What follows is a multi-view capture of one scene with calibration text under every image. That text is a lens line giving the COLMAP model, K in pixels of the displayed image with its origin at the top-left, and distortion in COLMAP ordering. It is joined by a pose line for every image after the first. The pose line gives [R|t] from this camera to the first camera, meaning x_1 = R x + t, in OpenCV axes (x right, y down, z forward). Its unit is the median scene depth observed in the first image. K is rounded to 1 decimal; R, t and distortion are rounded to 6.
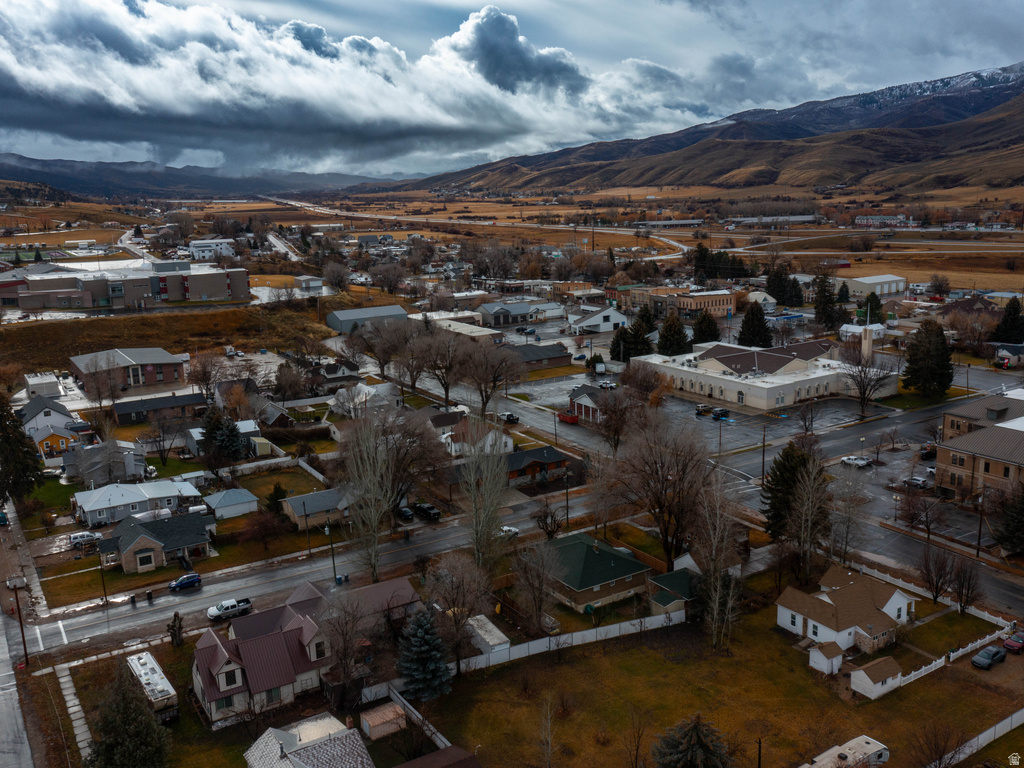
lens RADIAL K [[914.6, 0, 512.0], [0, 914.6, 384.0], [0, 0, 1]] dist [-0.001892, 0.016697]
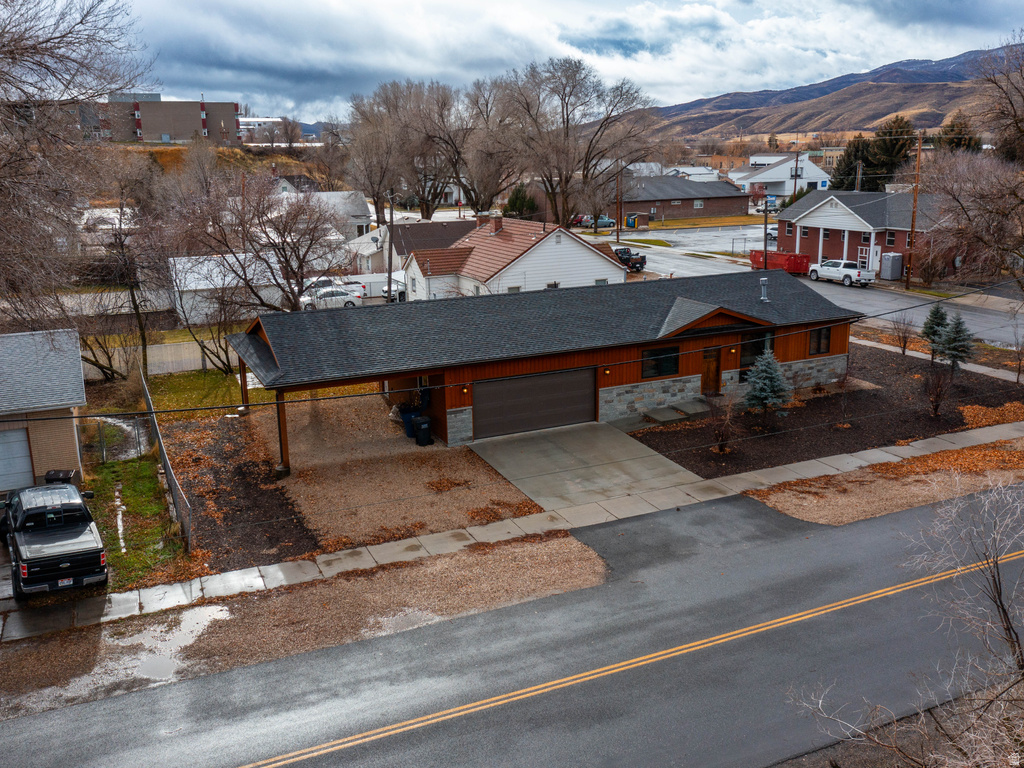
lens RADIAL K [[914.6, 0, 512.0], [0, 914.6, 384.0], [0, 0, 1]] dist [-0.001892, 0.016697]
pose [[0.990944, 0.041294, -0.127768, 0.002638], [-0.036131, 0.998444, 0.042469, 0.063039], [0.129323, -0.037468, 0.990894, 0.521120]]
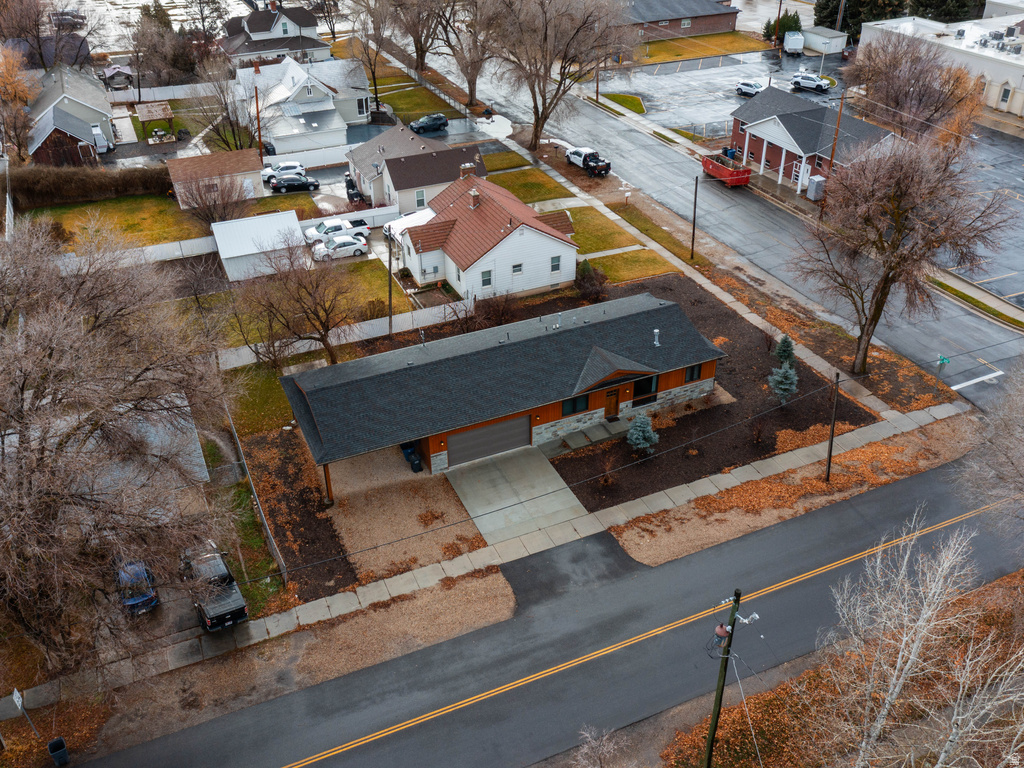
lens RADIAL K [[914.6, 0, 512.0], [0, 914.6, 384.0], [0, 0, 1]] dist [-0.001892, 0.016697]
pose [[0.989696, 0.089498, -0.111771, 0.016003], [-0.044269, 0.933600, 0.355571, -0.014880], [0.136172, -0.346959, 0.927942, 0.468810]]
